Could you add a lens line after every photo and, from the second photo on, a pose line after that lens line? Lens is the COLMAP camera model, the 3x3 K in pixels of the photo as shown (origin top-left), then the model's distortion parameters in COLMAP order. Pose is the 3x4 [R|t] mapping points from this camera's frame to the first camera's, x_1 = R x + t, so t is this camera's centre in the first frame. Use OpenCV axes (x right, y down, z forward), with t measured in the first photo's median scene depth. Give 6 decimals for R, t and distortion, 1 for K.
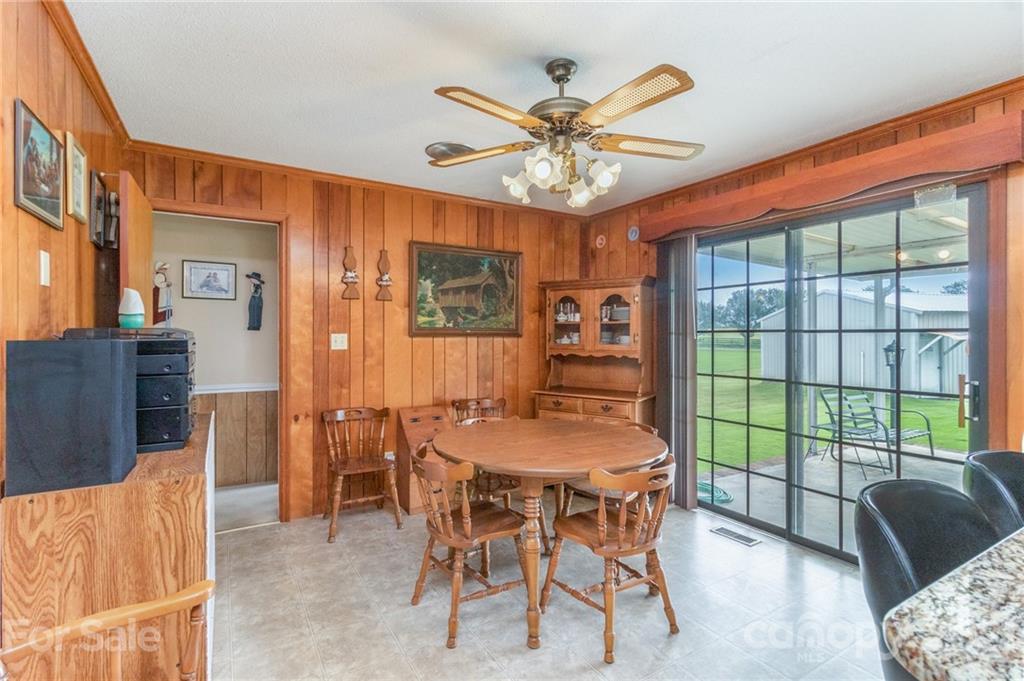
lens RADIAL K [[472.4, 0, 498.4], [0, 472.4, 341.2], [0, 0, 1]] dist [-0.000887, 0.000669]
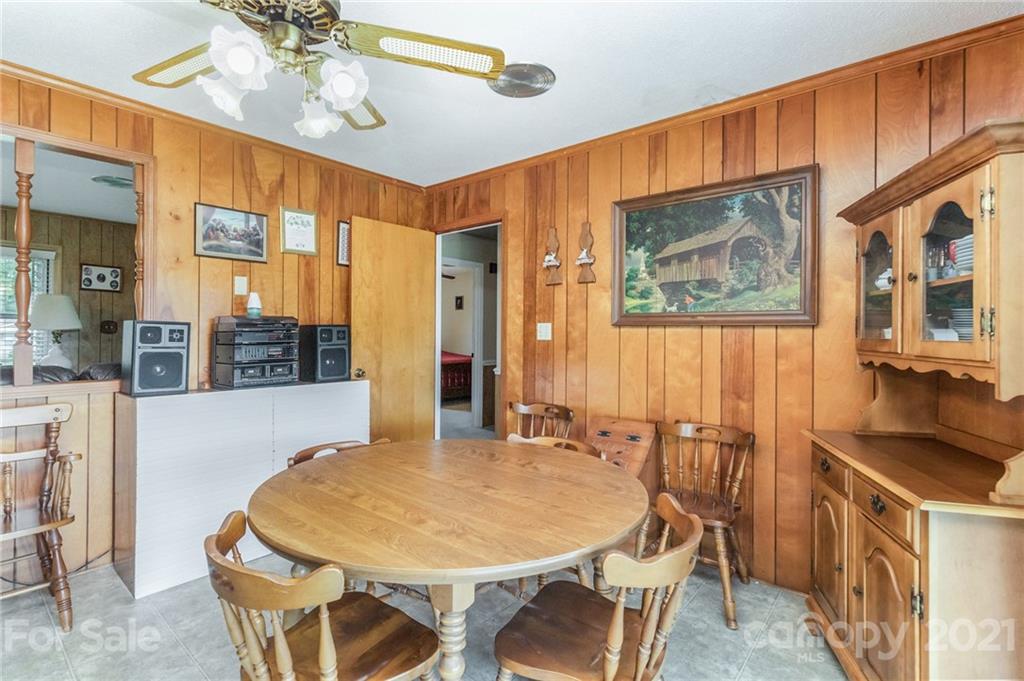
lens RADIAL K [[472.4, 0, 518.4], [0, 472.4, 335.5], [0, 0, 1]] dist [-0.000887, 0.000669]
pose [[0.349139, 0.005273, -0.937056, 0.473874], [-0.018768, 0.999823, -0.001367, 0.009222], [0.936883, 0.018064, 0.349176, 0.573202]]
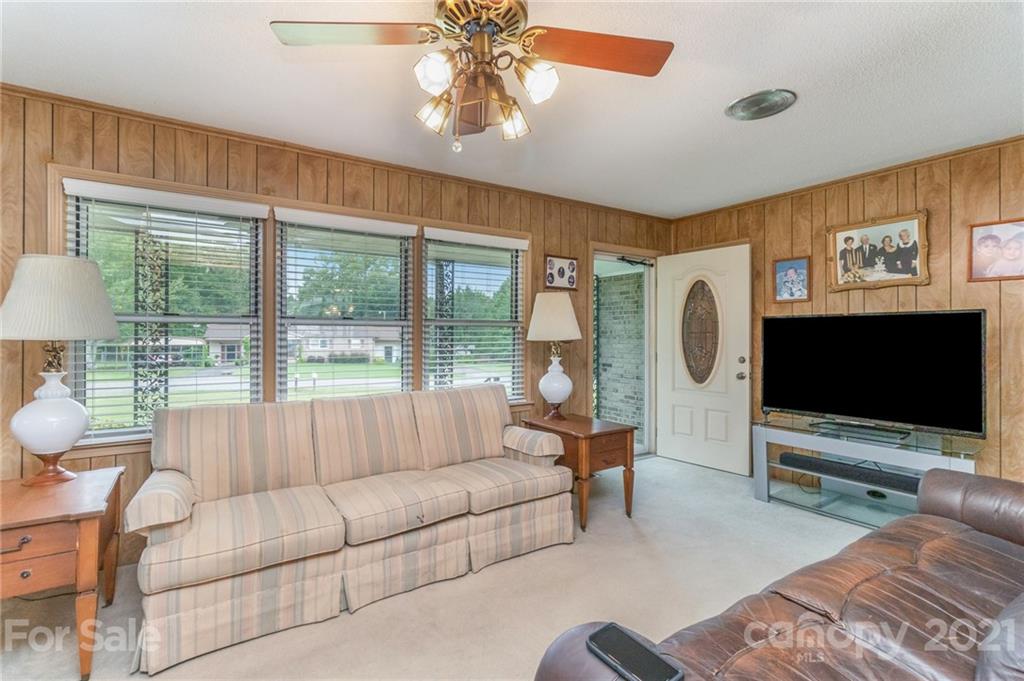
lens RADIAL K [[472.4, 0, 507.0], [0, 472.4, 334.9], [0, 0, 1]] dist [-0.000887, 0.000669]
pose [[0.047625, -0.000683, -0.998865, -0.166632], [-0.009635, 0.999953, -0.001143, 0.008380], [0.998819, 0.009678, 0.047616, -0.267583]]
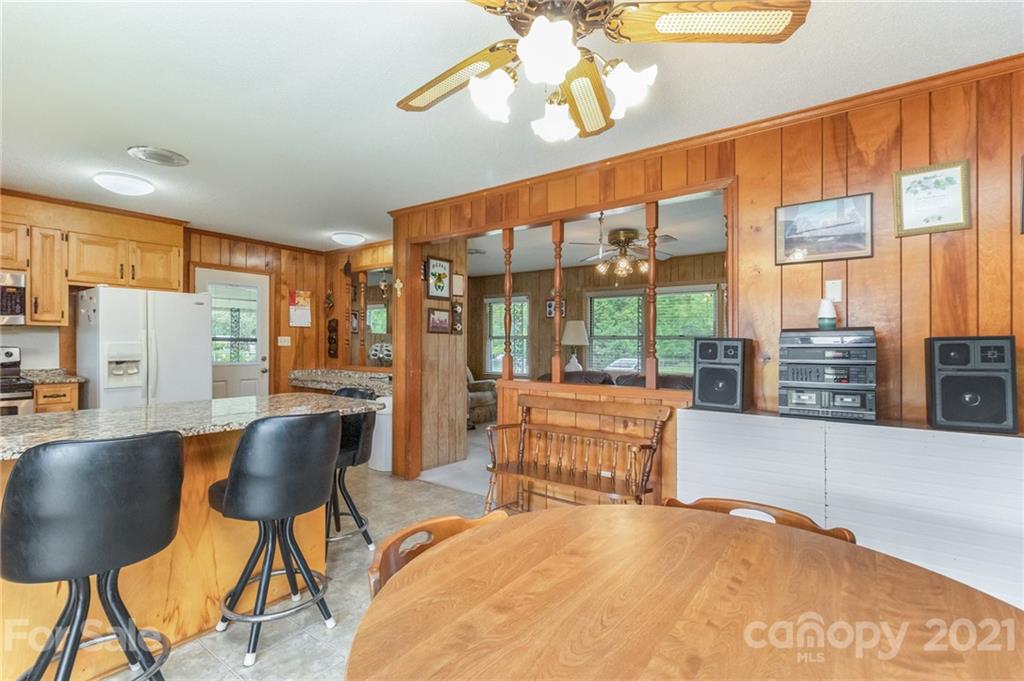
lens RADIAL K [[485.7, 0, 500.5], [0, 485.7, 345.1], [0, 0, 1]] dist [0.005151, -0.001808]
pose [[-0.928196, -0.009222, -0.371976, 0.226808], [-0.014014, 0.999850, 0.010182, 0.005642], [0.371826, 0.014664, -0.928186, 0.859341]]
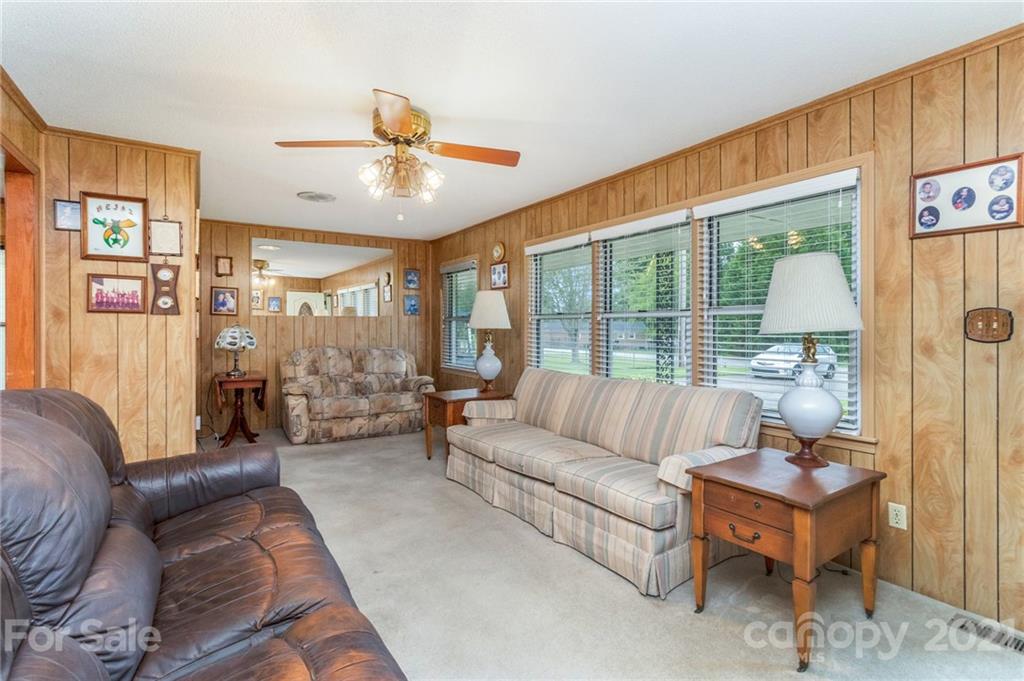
lens RADIAL K [[472.4, 0, 492.3], [0, 472.4, 327.2], [0, 0, 1]] dist [-0.000887, 0.000669]
pose [[-0.999682, -0.002057, -0.025127, -0.702637], [-0.002362, 0.999924, 0.012099, 0.002642], [0.025100, 0.012155, -0.999611, 0.432338]]
